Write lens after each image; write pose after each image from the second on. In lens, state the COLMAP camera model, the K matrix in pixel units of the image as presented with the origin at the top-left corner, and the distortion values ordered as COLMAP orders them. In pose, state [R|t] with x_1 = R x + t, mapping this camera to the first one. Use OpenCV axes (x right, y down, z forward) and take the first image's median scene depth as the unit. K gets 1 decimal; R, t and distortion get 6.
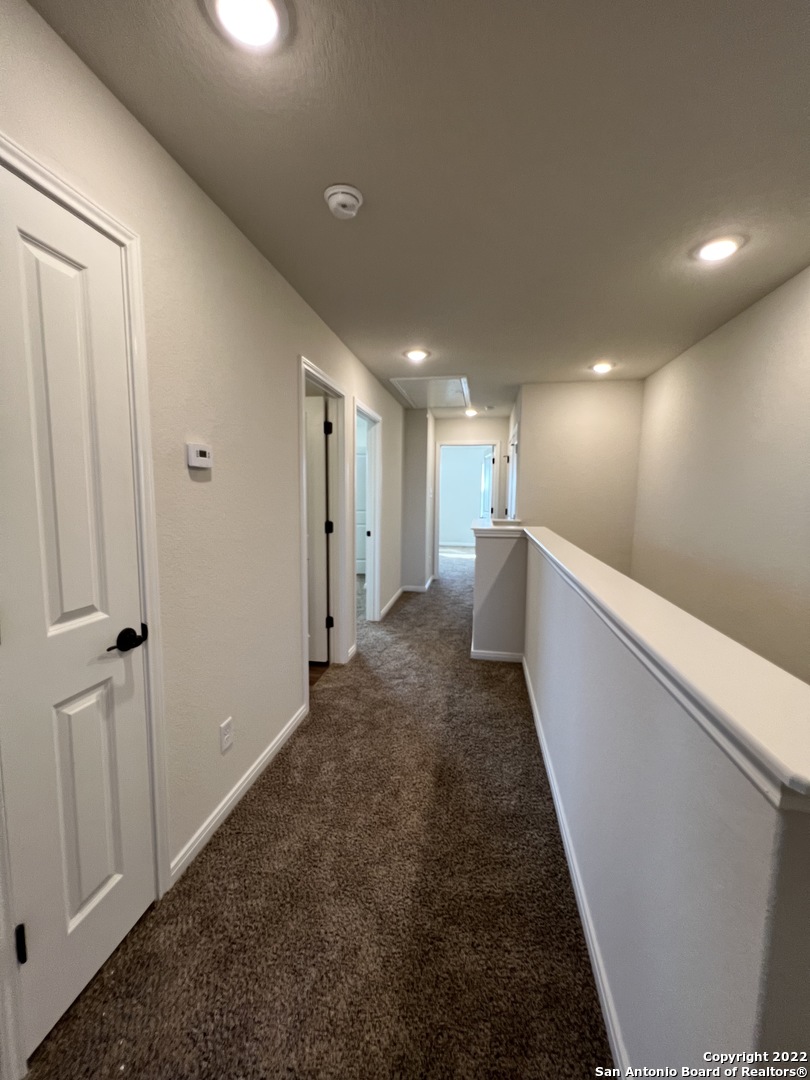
lens RADIAL K [[431.1, 0, 406.5], [0, 431.1, 535.2], [0, 0, 1]] dist [0.002784, -0.000040]
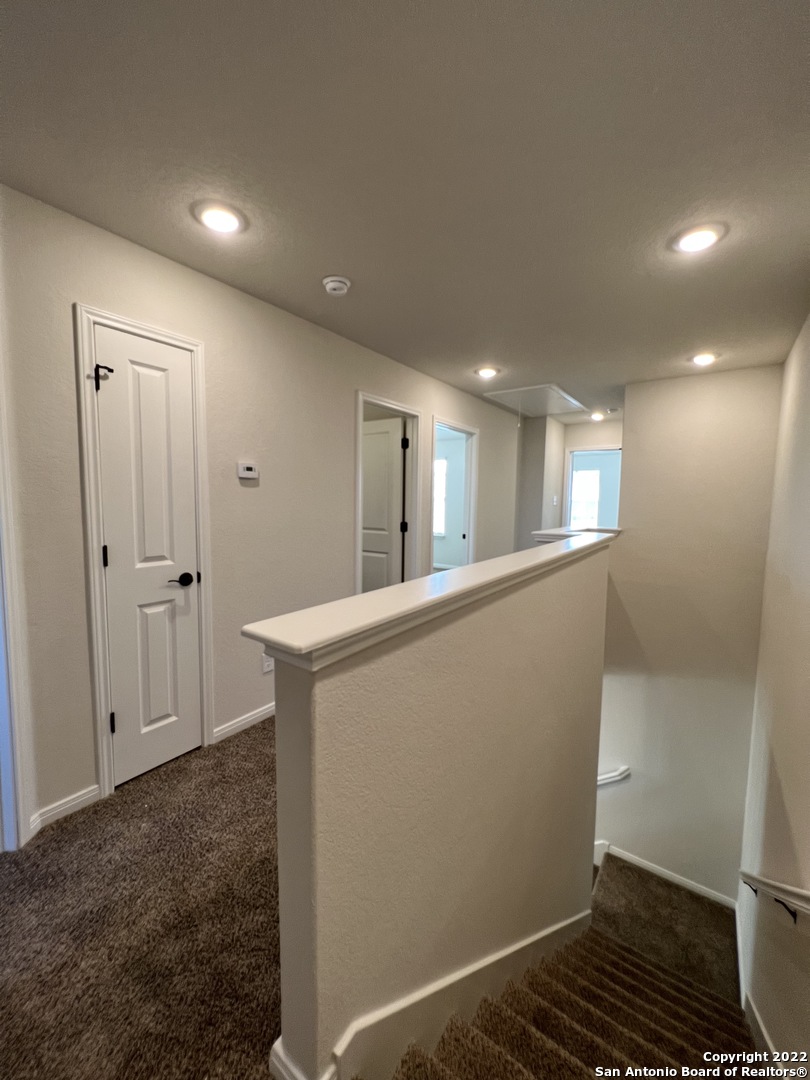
lens RADIAL K [[431.1, 0, 406.5], [0, 431.1, 535.2], [0, 0, 1]] dist [0.002784, -0.000040]
pose [[0.902114, 0.037676, -0.429851, 0.752792], [-0.047604, 0.998790, -0.012361, 0.041635], [0.428865, 0.031613, 0.902815, -0.146750]]
